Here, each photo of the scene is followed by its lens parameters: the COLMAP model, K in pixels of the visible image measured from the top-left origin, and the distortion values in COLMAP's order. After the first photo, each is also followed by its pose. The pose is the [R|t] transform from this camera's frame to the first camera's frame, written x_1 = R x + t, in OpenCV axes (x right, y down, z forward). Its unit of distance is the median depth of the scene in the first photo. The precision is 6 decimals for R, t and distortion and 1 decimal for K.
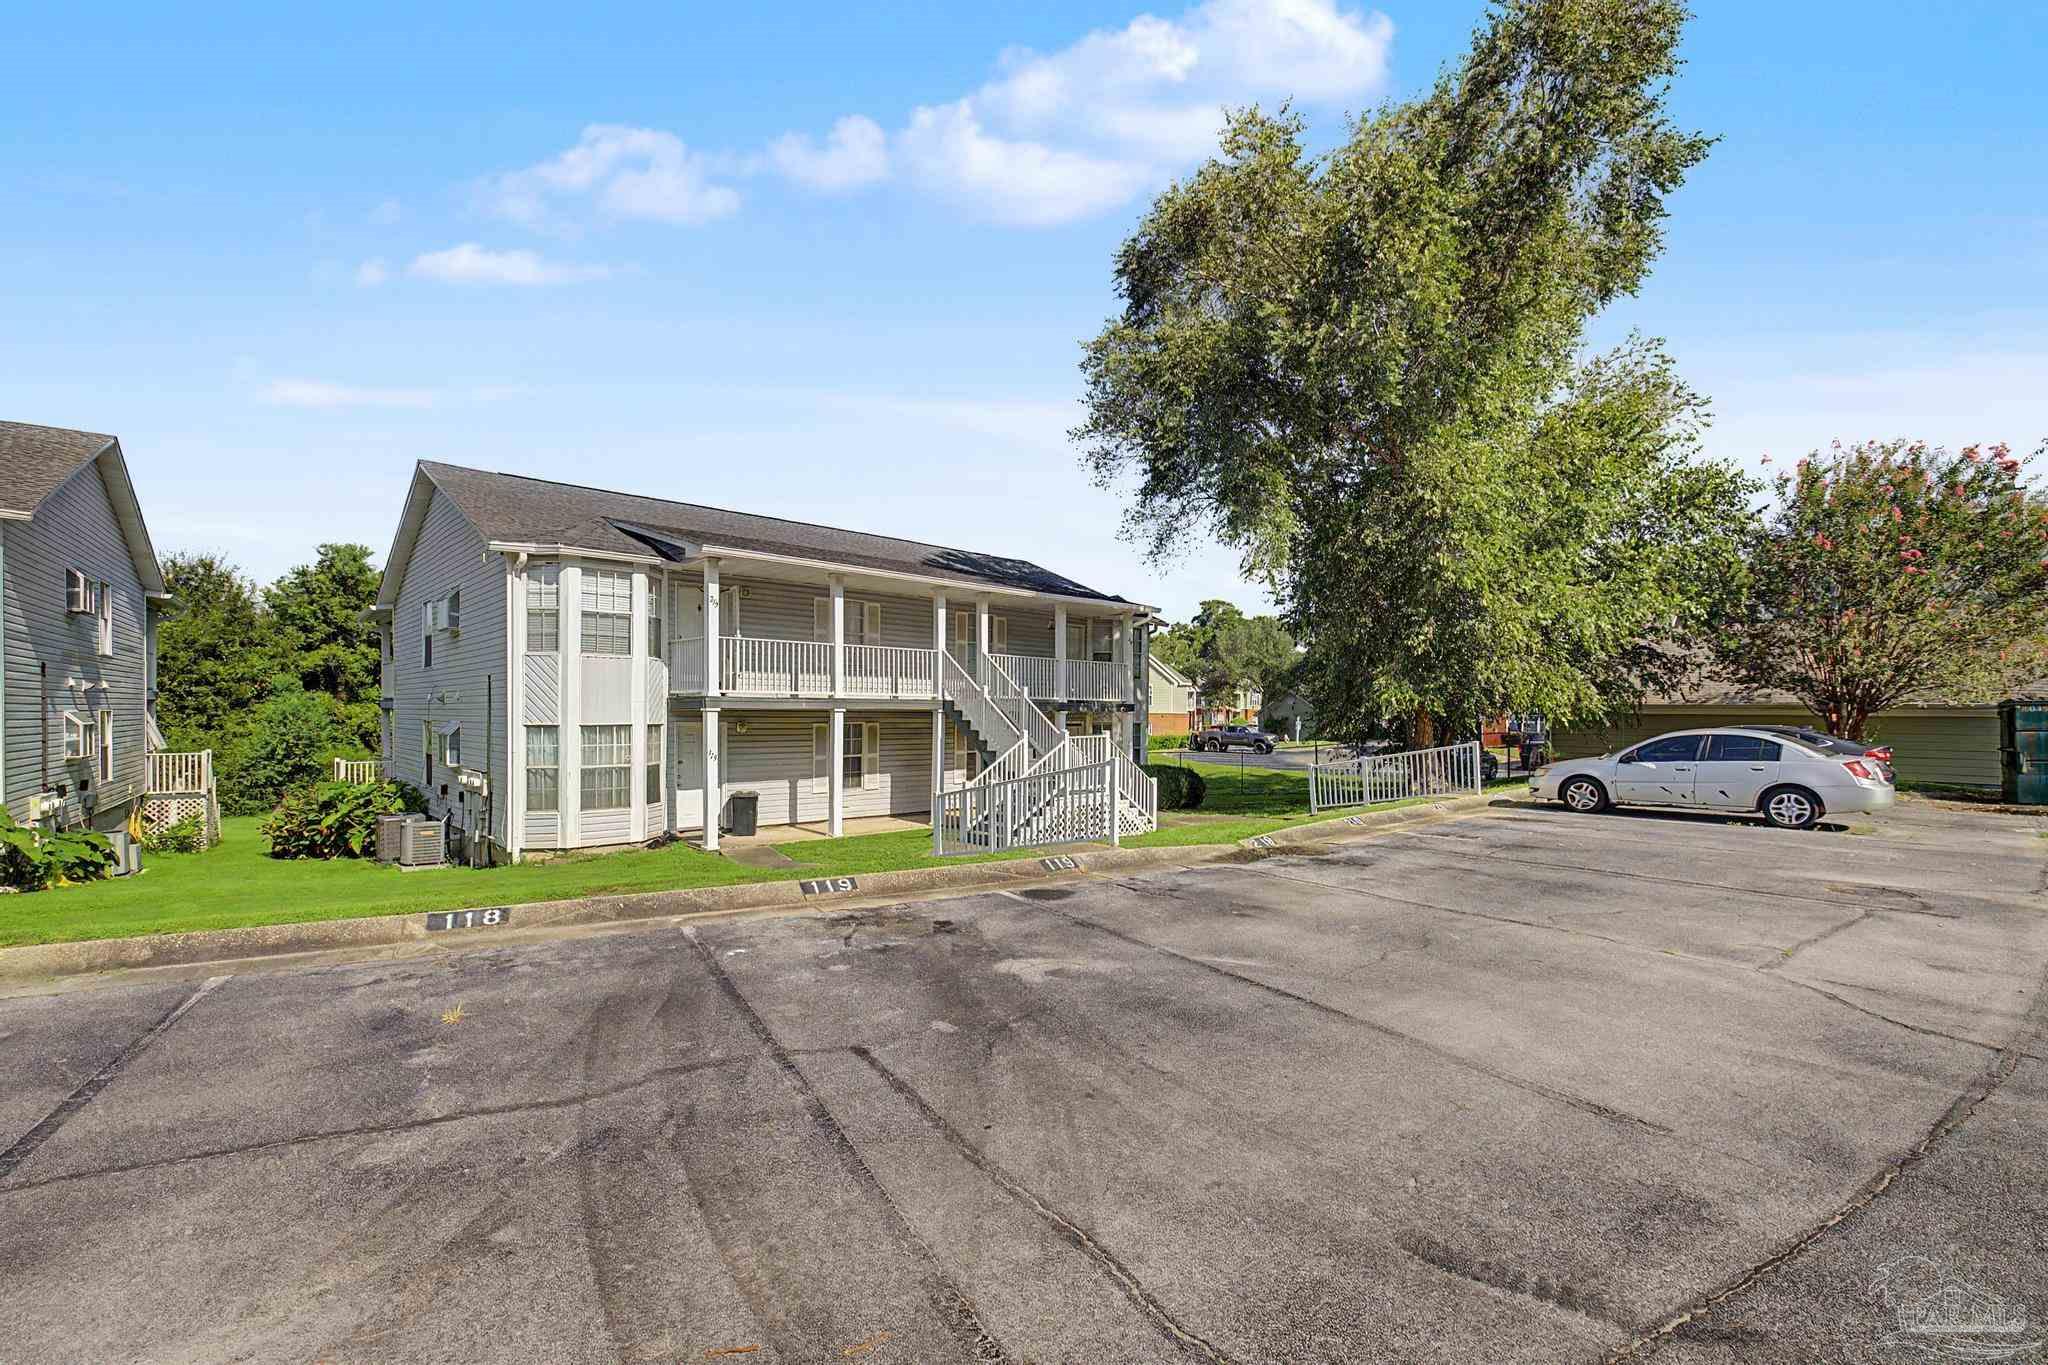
lens RADIAL K [[881.5, 0, 1023.8], [0, 881.5, 696.7], [0, 0, 1]] dist [0.001044, 0.000057]
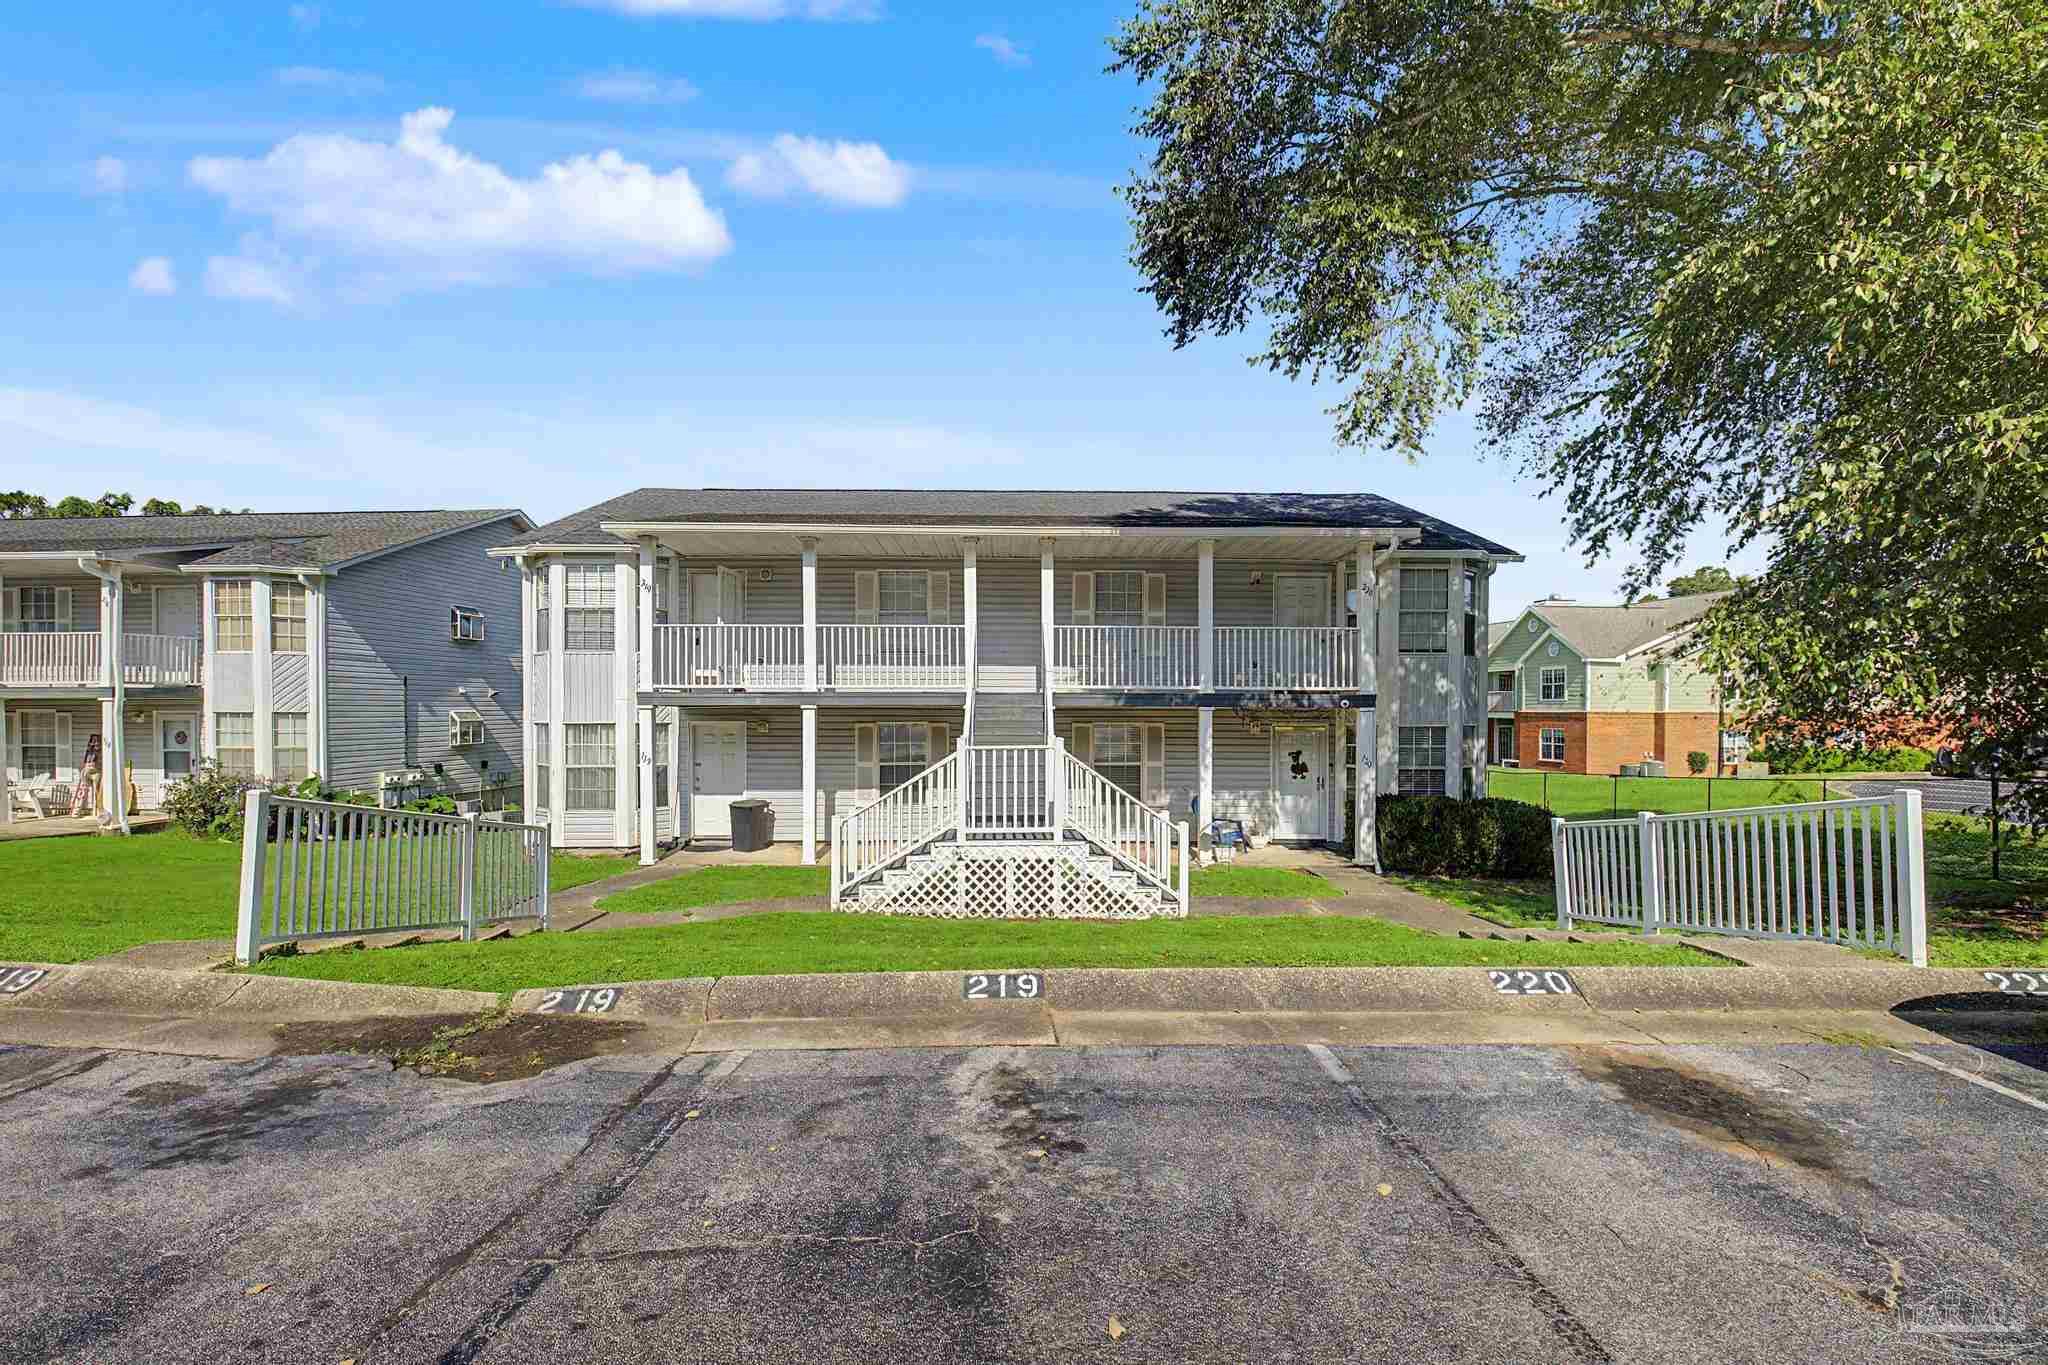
lens RADIAL K [[881.5, 0, 1036.6], [0, 881.5, 683.5], [0, 0, 1]] dist [0.001044, 0.000057]
pose [[0.745461, -0.025194, -0.666073, 0.471039], [0.015083, 0.999667, -0.020931, 0.013696], [0.666379, 0.005557, 0.745593, 0.527187]]
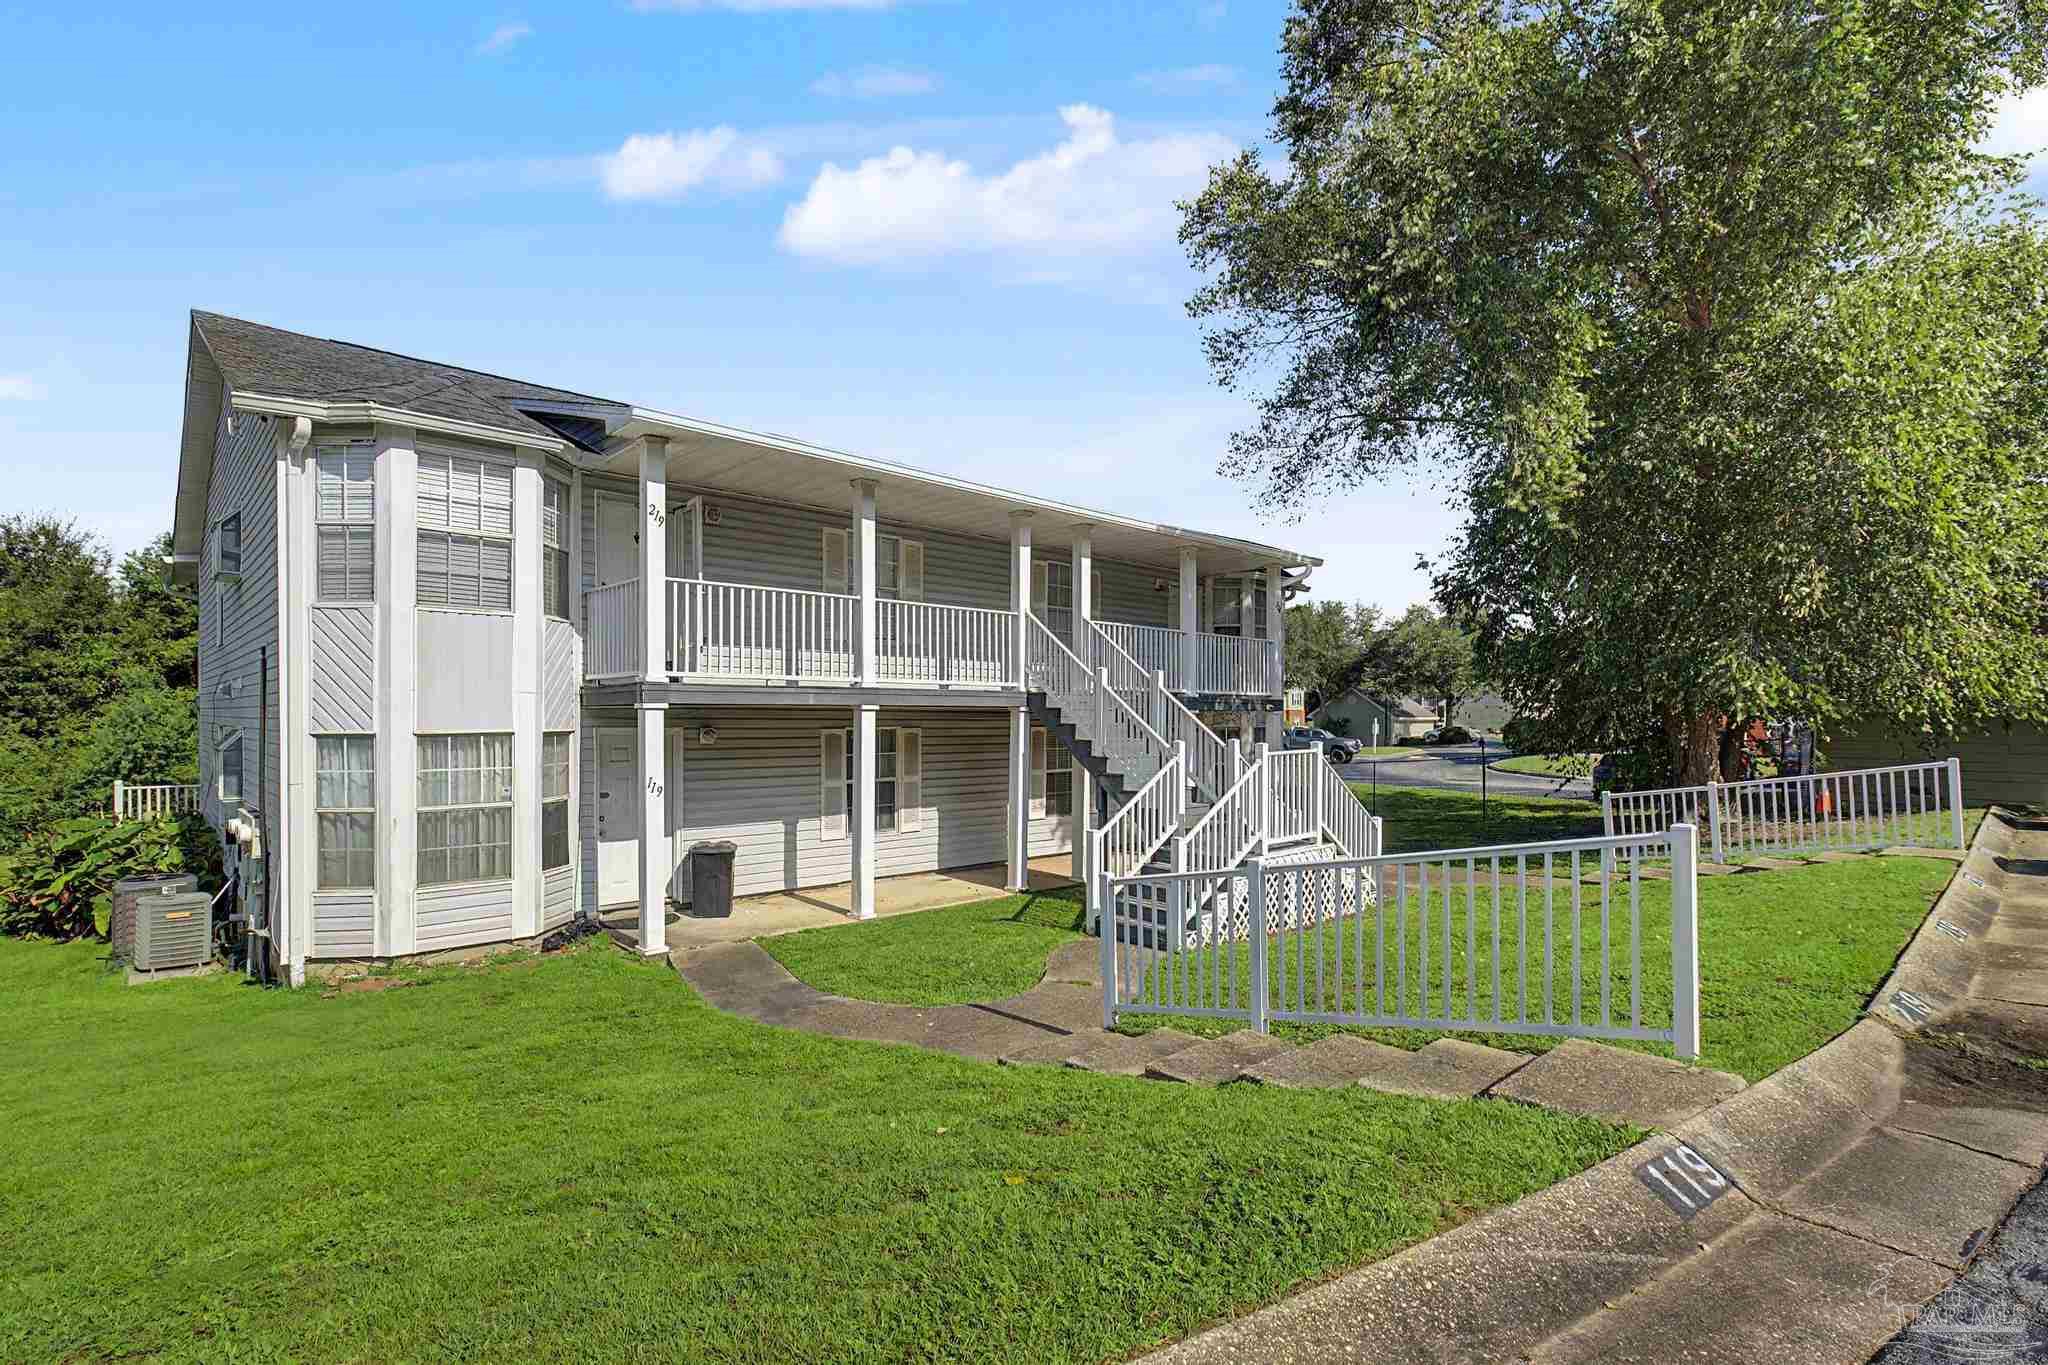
lens RADIAL K [[966.2, 0, 1022.0], [0, 966.2, 698.0], [0, 0, 1]] dist [-0.000183, 0.000267]
pose [[0.999998, -0.001732, -0.000424, -0.102745], [0.001732, 0.999998, 0.001119, 0.008148], [0.000422, -0.001120, 0.999999, 0.334415]]
